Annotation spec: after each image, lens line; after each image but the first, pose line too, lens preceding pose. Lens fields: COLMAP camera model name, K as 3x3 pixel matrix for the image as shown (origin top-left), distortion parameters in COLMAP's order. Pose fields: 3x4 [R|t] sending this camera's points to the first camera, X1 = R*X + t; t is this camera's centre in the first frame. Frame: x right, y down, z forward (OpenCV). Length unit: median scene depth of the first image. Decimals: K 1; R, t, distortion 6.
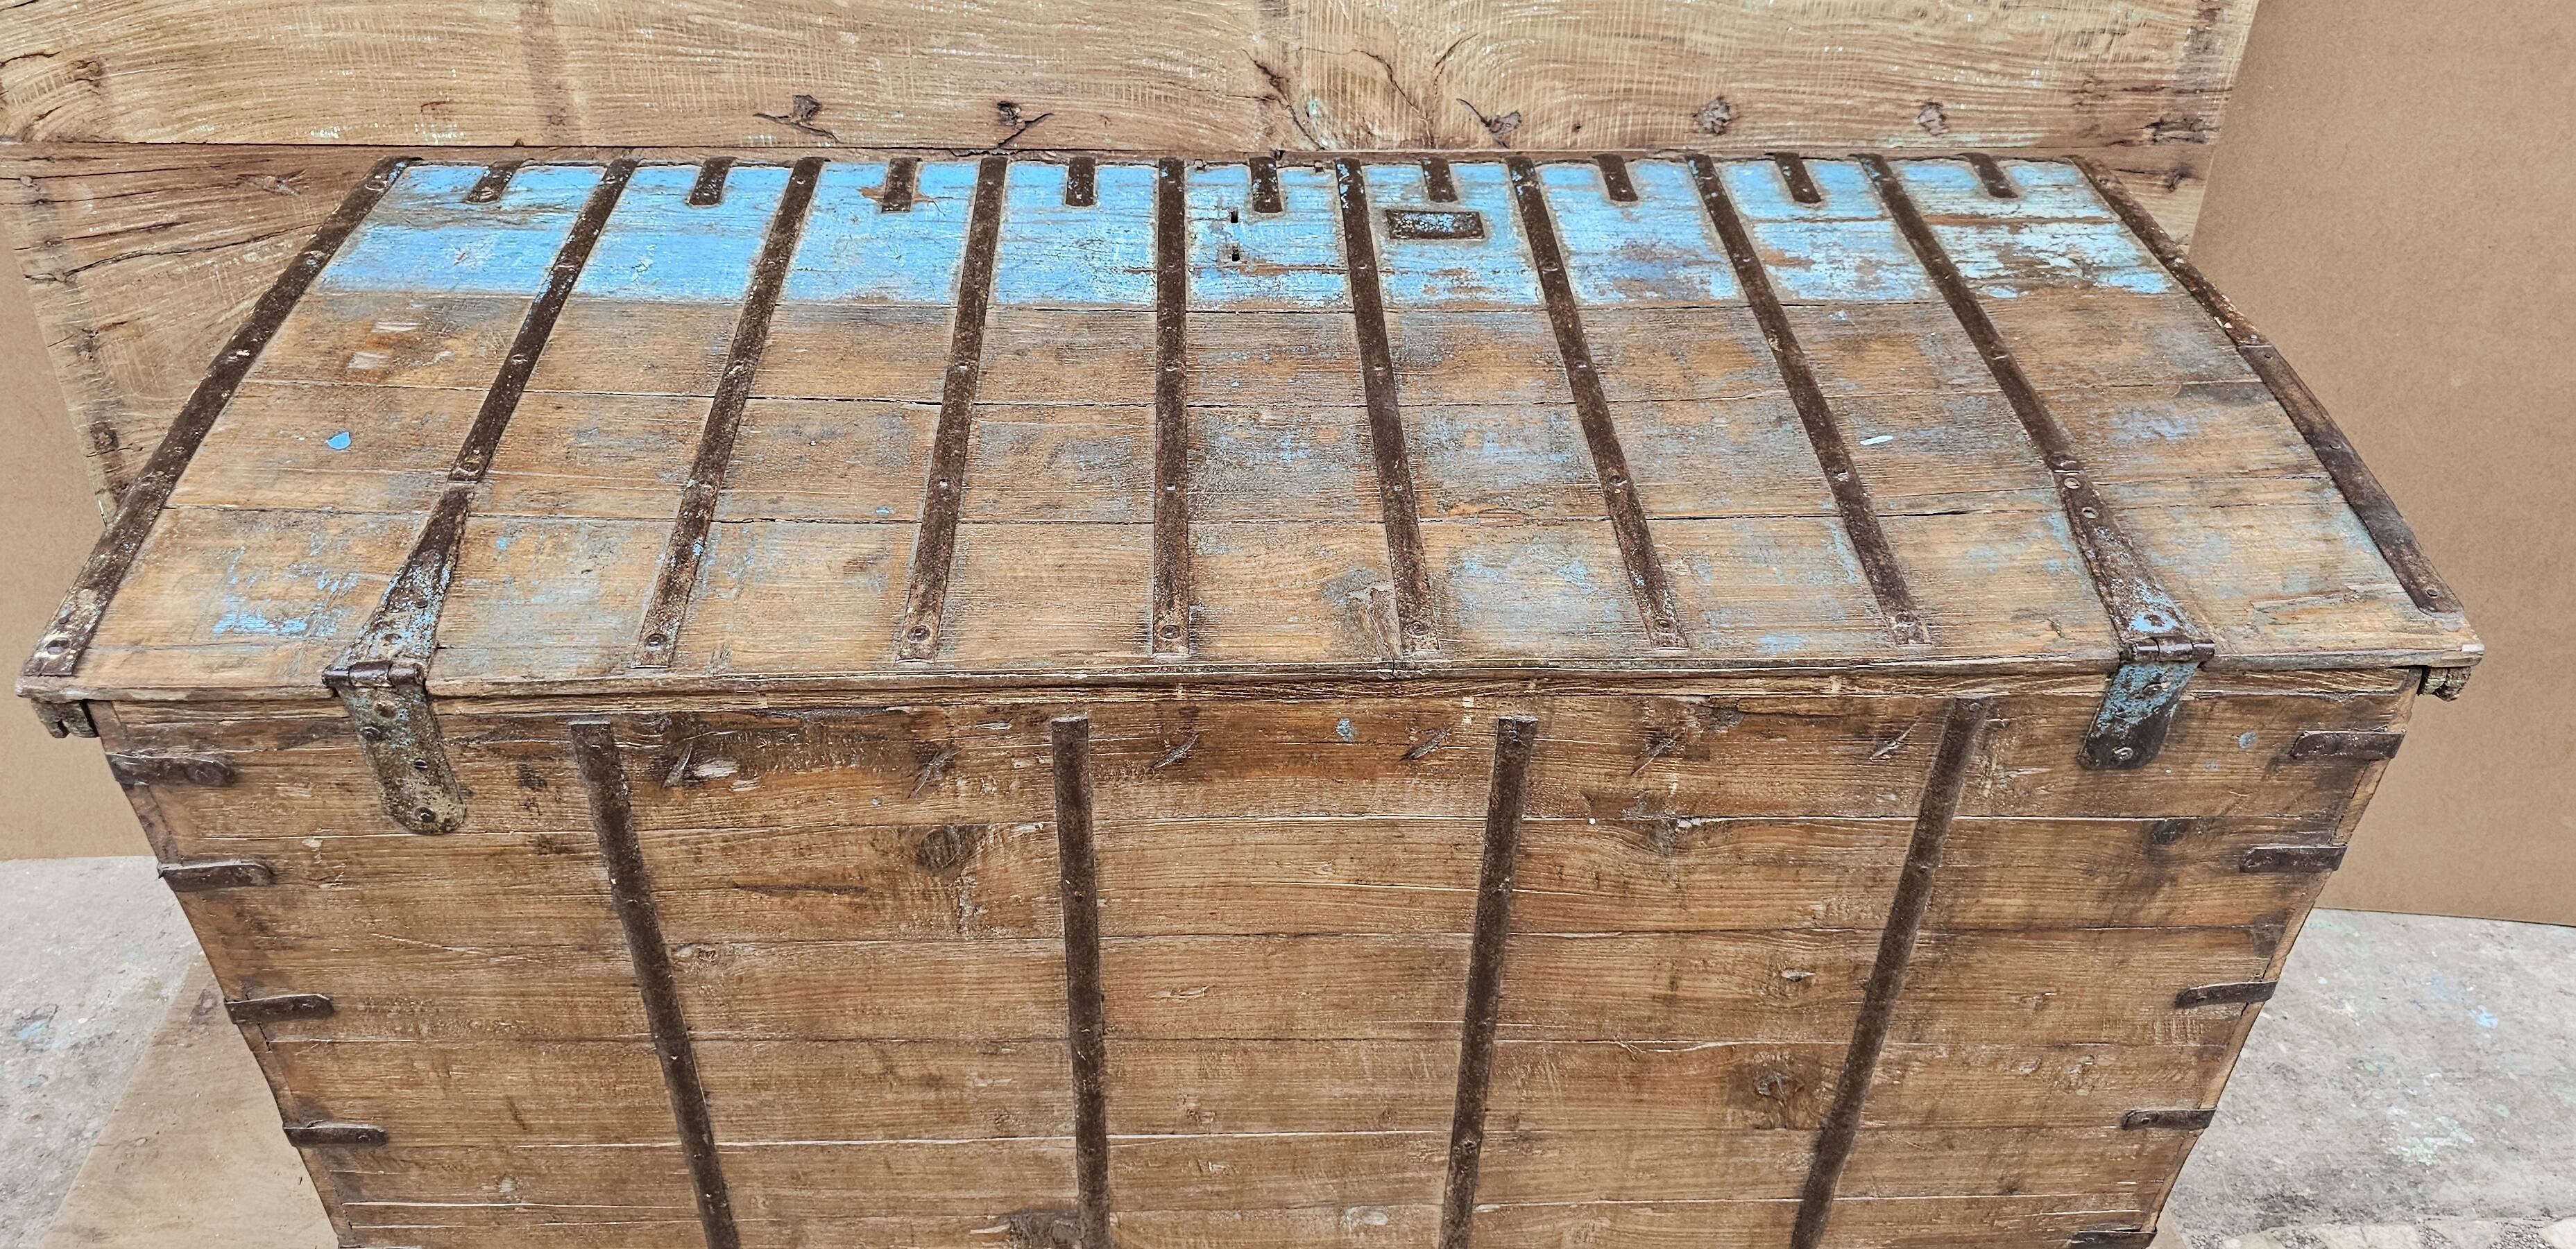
lens RADIAL K [[1869.4, 0, 1286.2], [0, 1869.4, 440.0], [0, 0, 1]] dist [0.055734, -0.064101]
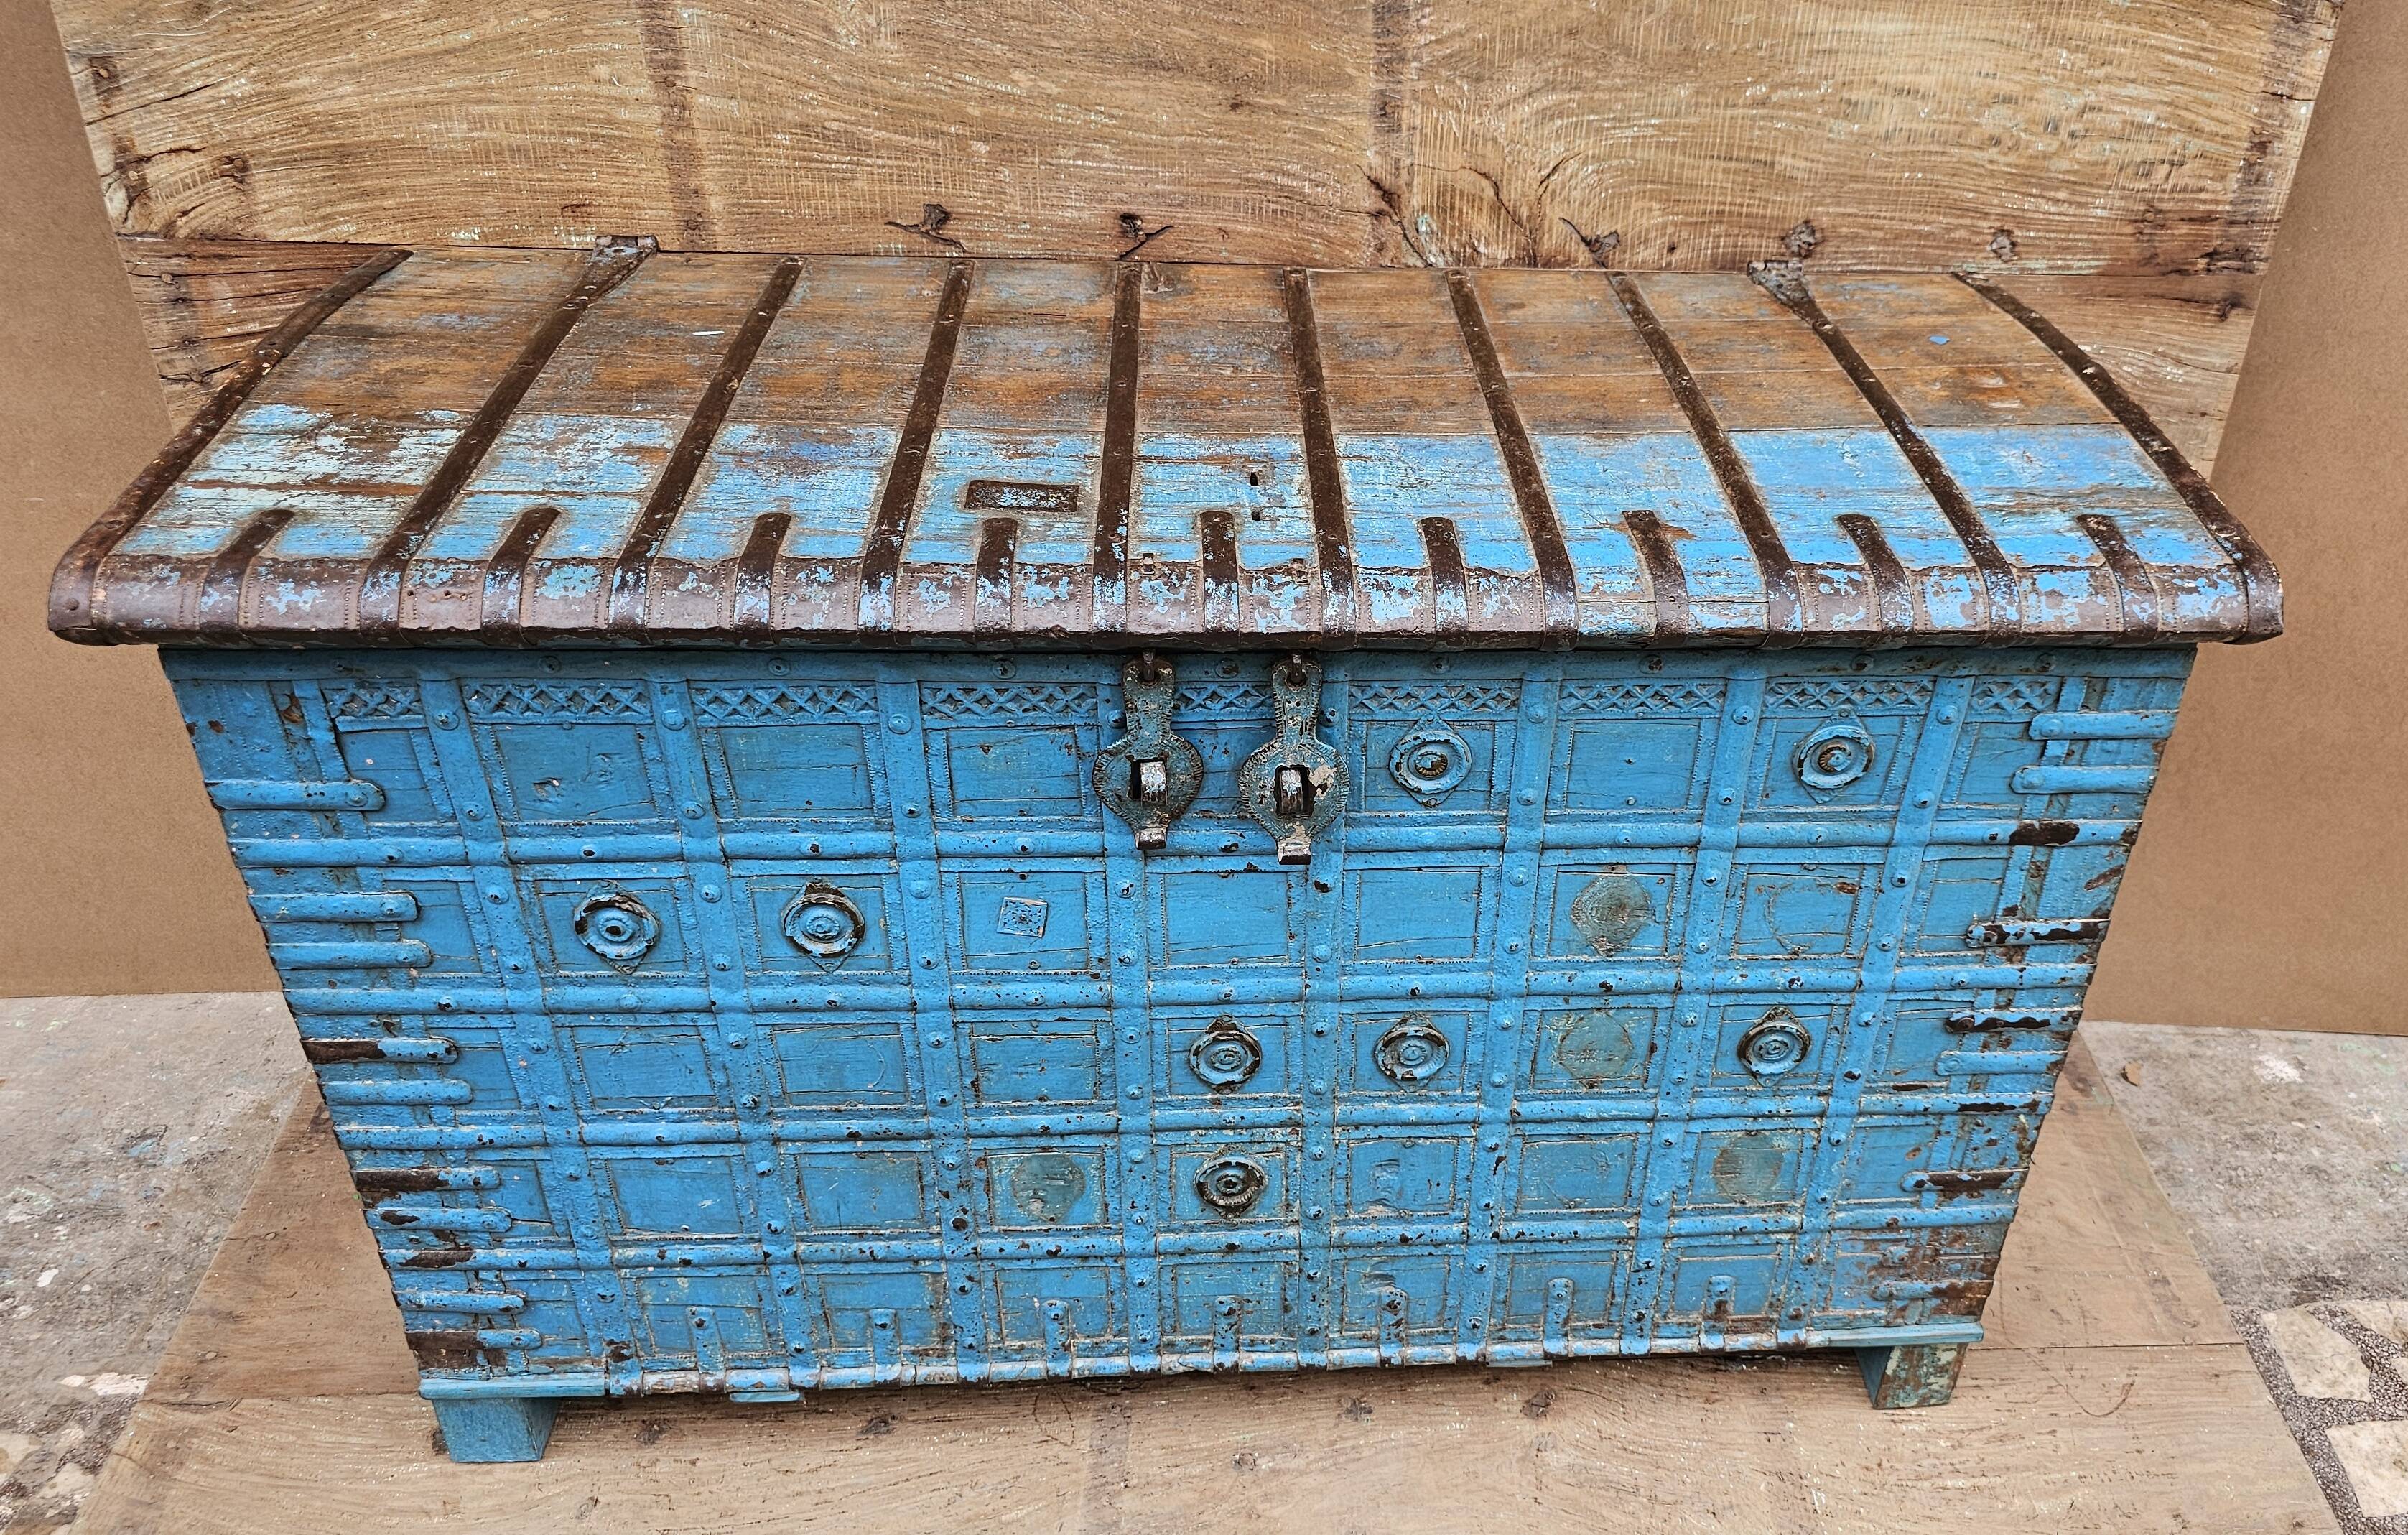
lens RADIAL K [[1931.6, 0, 1379.6], [0, 1931.6, 752.6], [0, 0, 1]] dist [0.058475, -0.069136]
pose [[0.999117, 0.002001, 0.041978, -0.055294], [-0.002510, 0.999924, 0.012073, 0.105919], [-0.041951, -0.012167, 0.999046, -0.087251]]
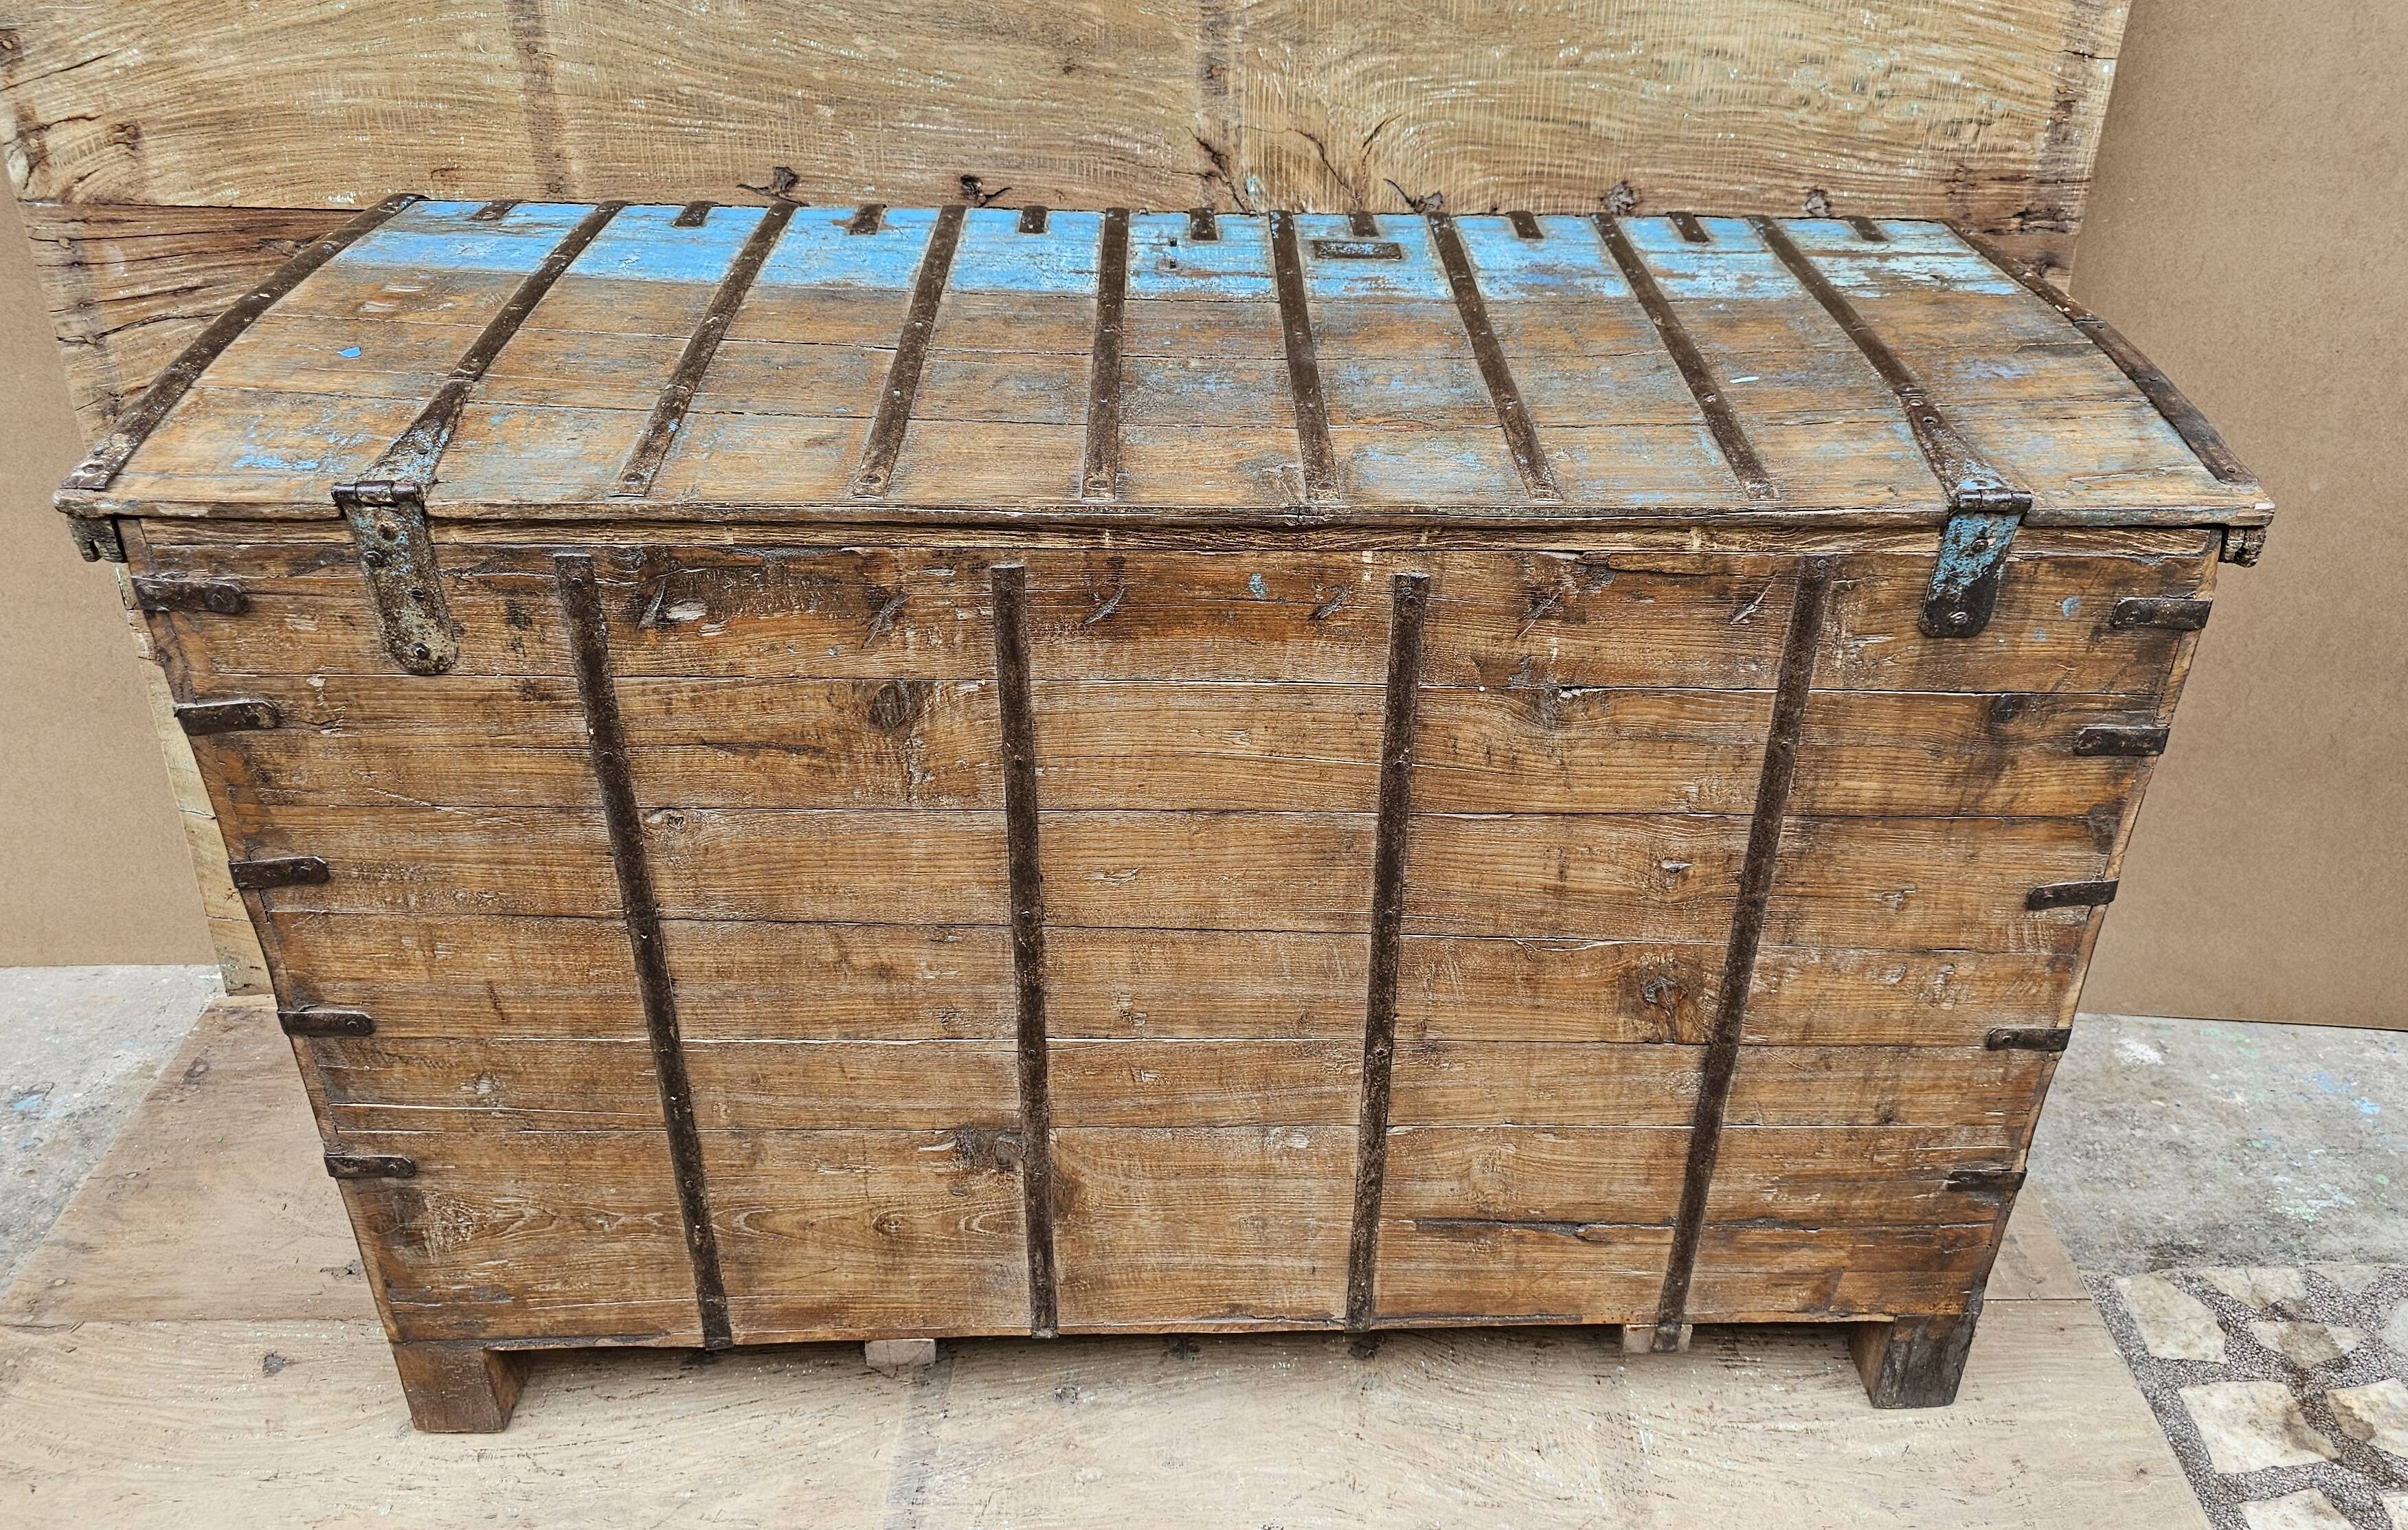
lens RADIAL K [[1847.8, 0, 1287.8], [0, 1847.8, 751.7], [0, 0, 1]] dist [0.054630, -0.059723]
pose [[0.999955, 0.003829, 0.008688, 0.027732], [-0.003291, 0.998130, -0.061040, 0.219750], [-0.008906, 0.061008, 0.998098, -0.058919]]
